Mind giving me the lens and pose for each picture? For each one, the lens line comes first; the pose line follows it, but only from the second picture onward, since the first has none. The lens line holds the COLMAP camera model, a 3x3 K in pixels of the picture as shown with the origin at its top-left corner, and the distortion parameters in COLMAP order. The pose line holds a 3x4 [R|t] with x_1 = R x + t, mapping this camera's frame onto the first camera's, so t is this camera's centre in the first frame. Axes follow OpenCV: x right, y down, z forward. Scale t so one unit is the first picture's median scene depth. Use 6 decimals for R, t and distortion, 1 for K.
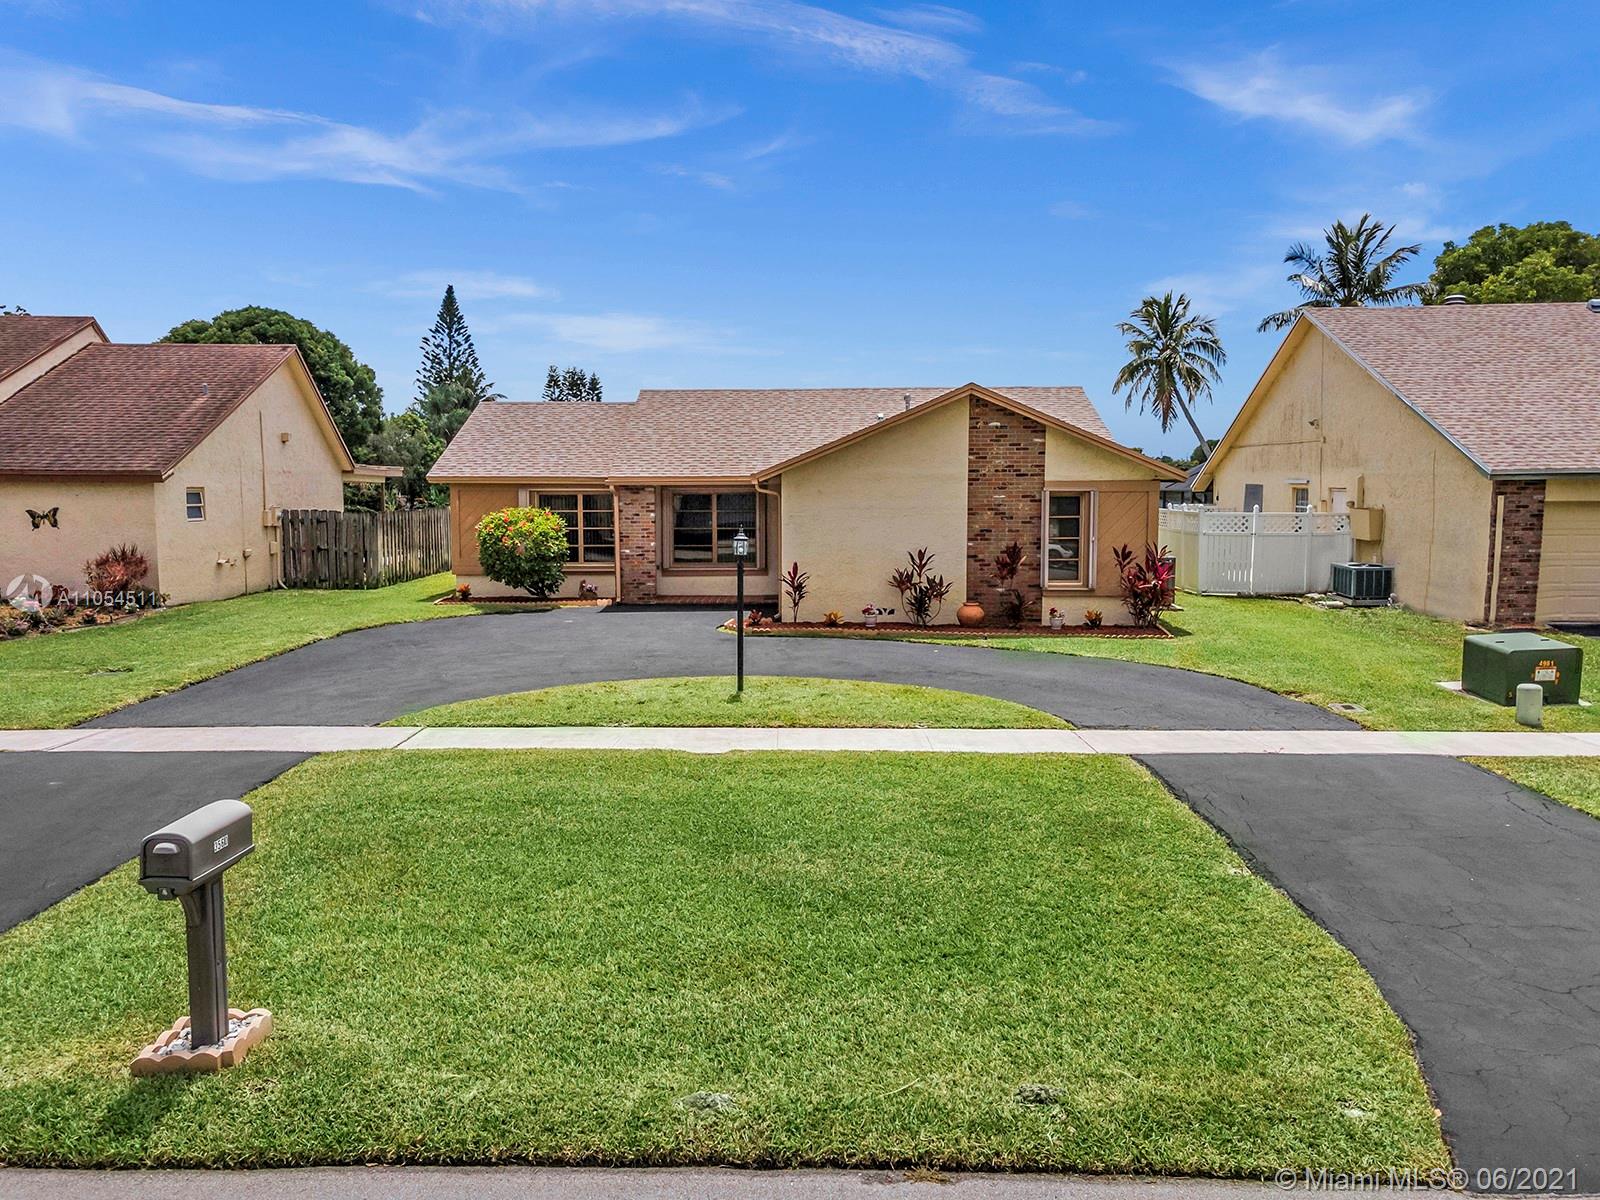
lens RADIAL K [[1135.7, 0, 796.2], [0, 1135.7, 591.4], [0, 0, 1]] dist [0.016962, 0.055335]
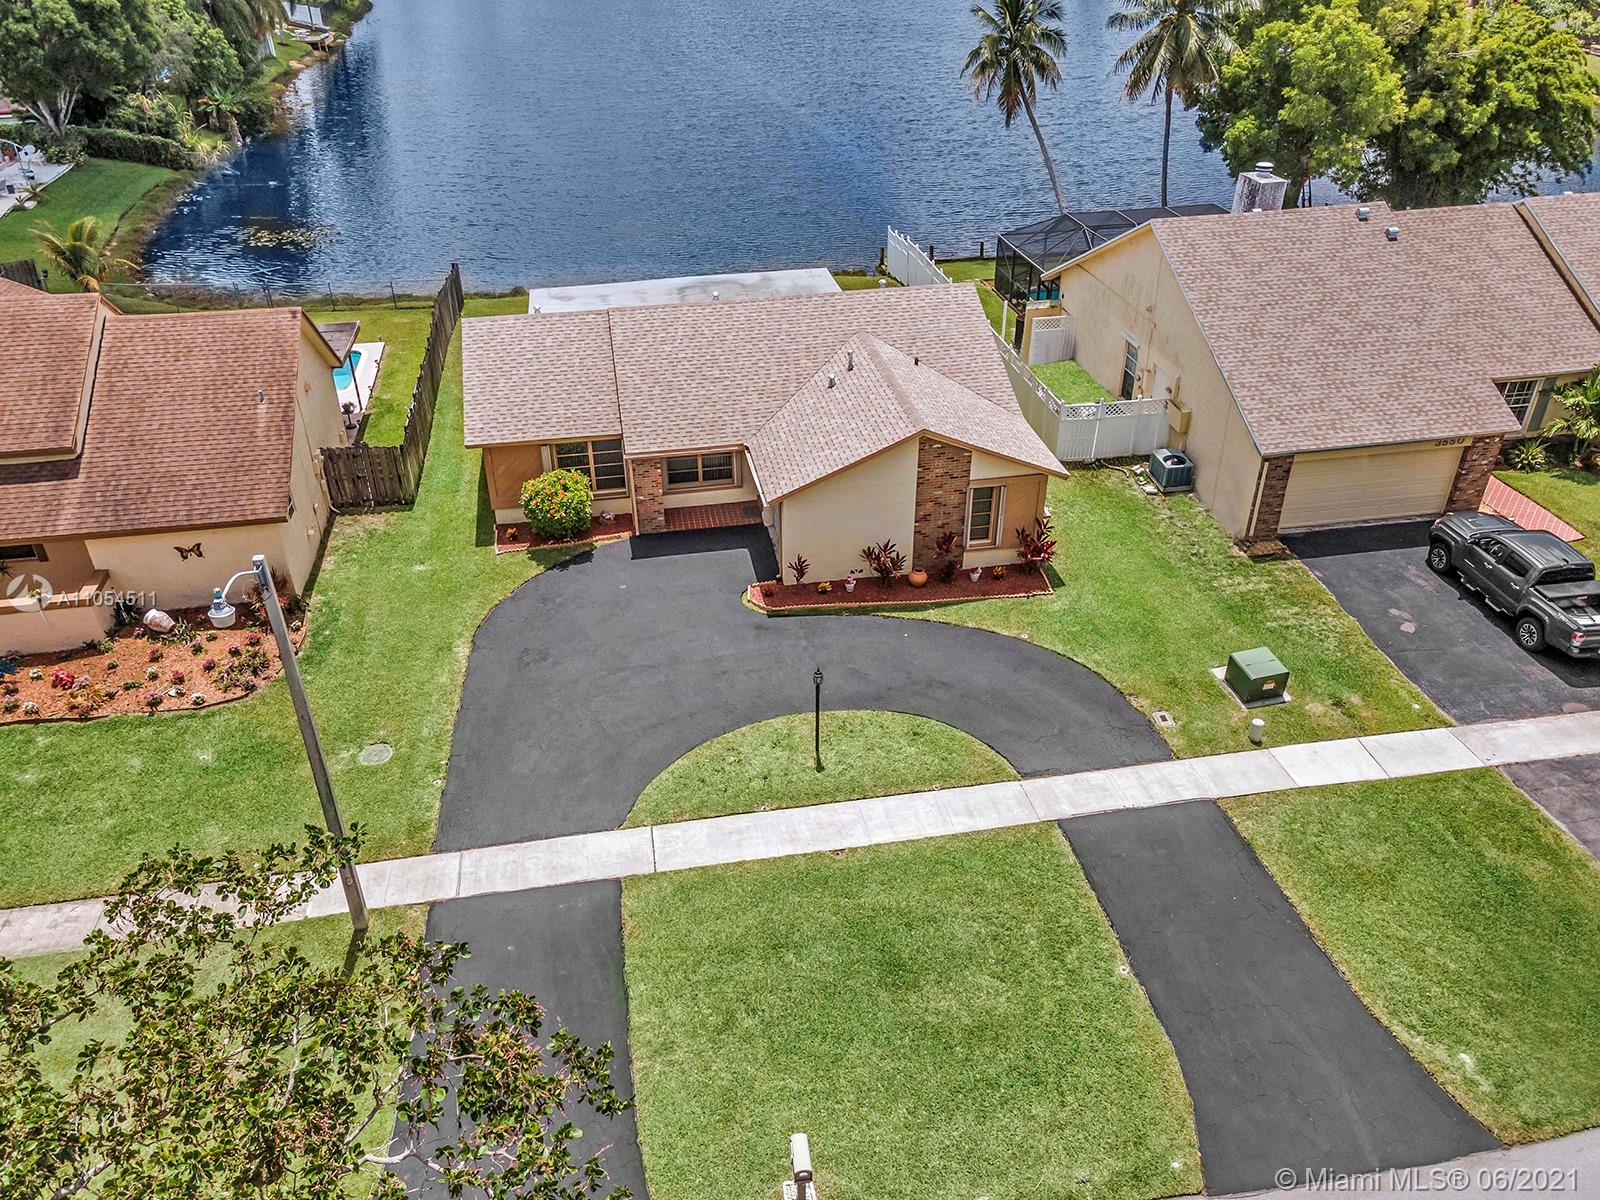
lens RADIAL K [[1122.2, 0, 788.8], [0, 1122.2, 556.5], [0, 0, 1]] dist [0.036189, 0.027564]
pose [[0.983593, -0.099659, 0.150378, -0.202218], [0.027075, 0.905671, 0.423115, -0.563083], [-0.178360, -0.412102, 0.893510, -0.213082]]
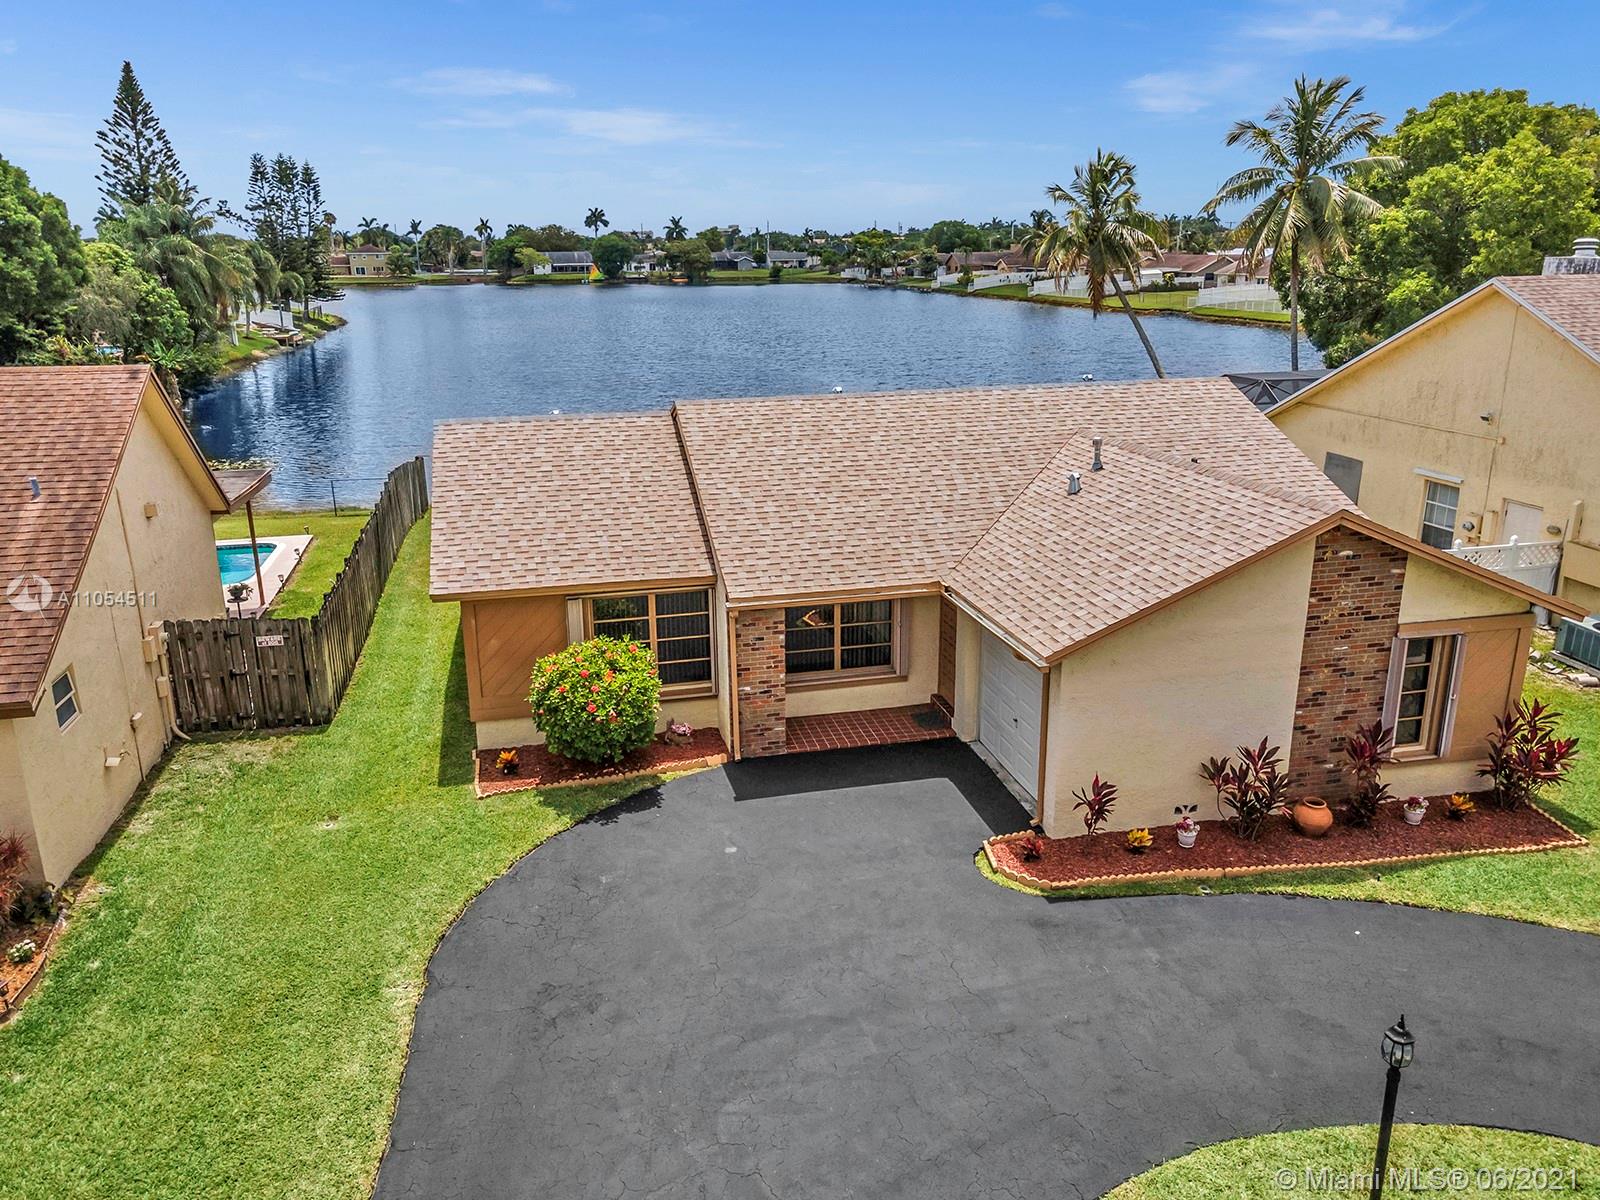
lens RADIAL K [[1135.7, 0, 796.2], [0, 1135.7, 591.4], [0, 0, 1]] dist [0.016962, 0.055335]
pose [[0.973507, -0.073277, 0.216597, -0.297434], [0.031999, 0.981597, 0.188263, -0.252134], [-0.226406, -0.176344, 0.957937, 0.361776]]
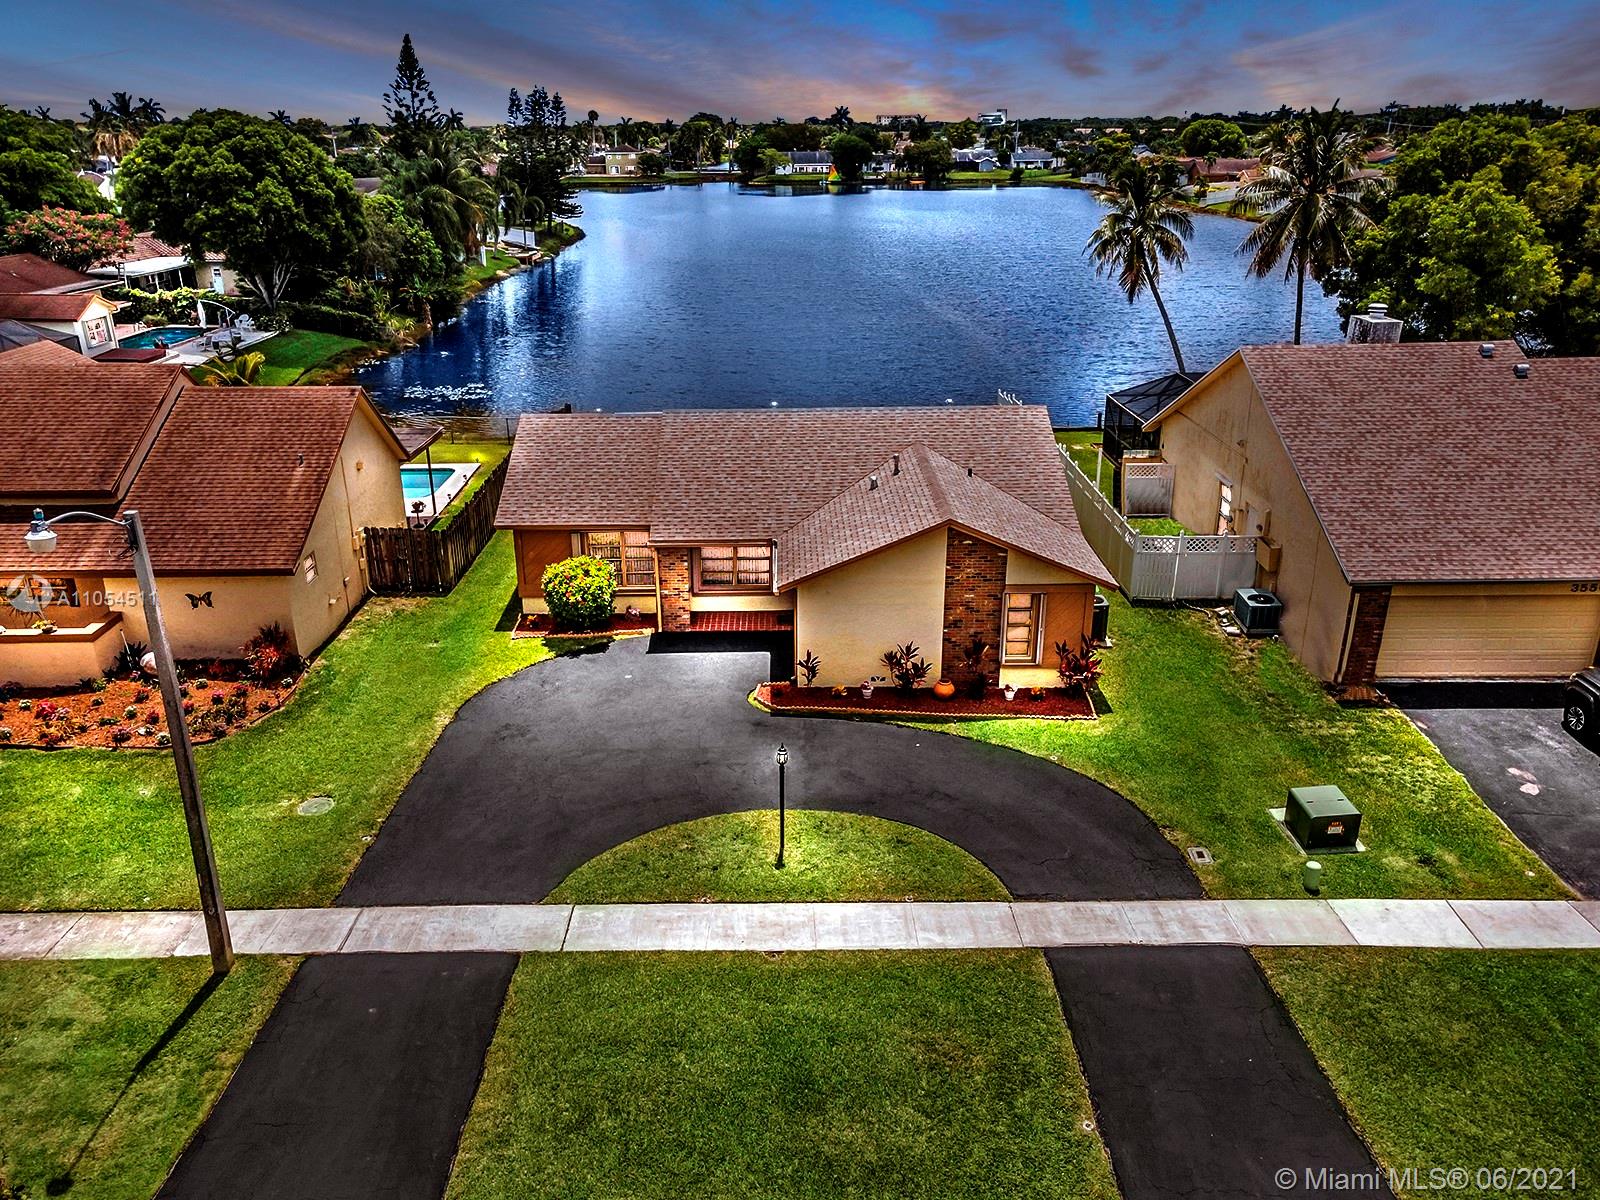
lens RADIAL K [[1126.0, 0, 795.9], [0, 1126.0, 575.1], [0, 0, 1]] dist [0.023285, 0.048231]
pose [[0.999688, -0.009345, 0.023184, -0.040733], [0.003152, 0.967209, 0.253962, -0.400007], [-0.024797, -0.253809, 0.966936, -0.190703]]
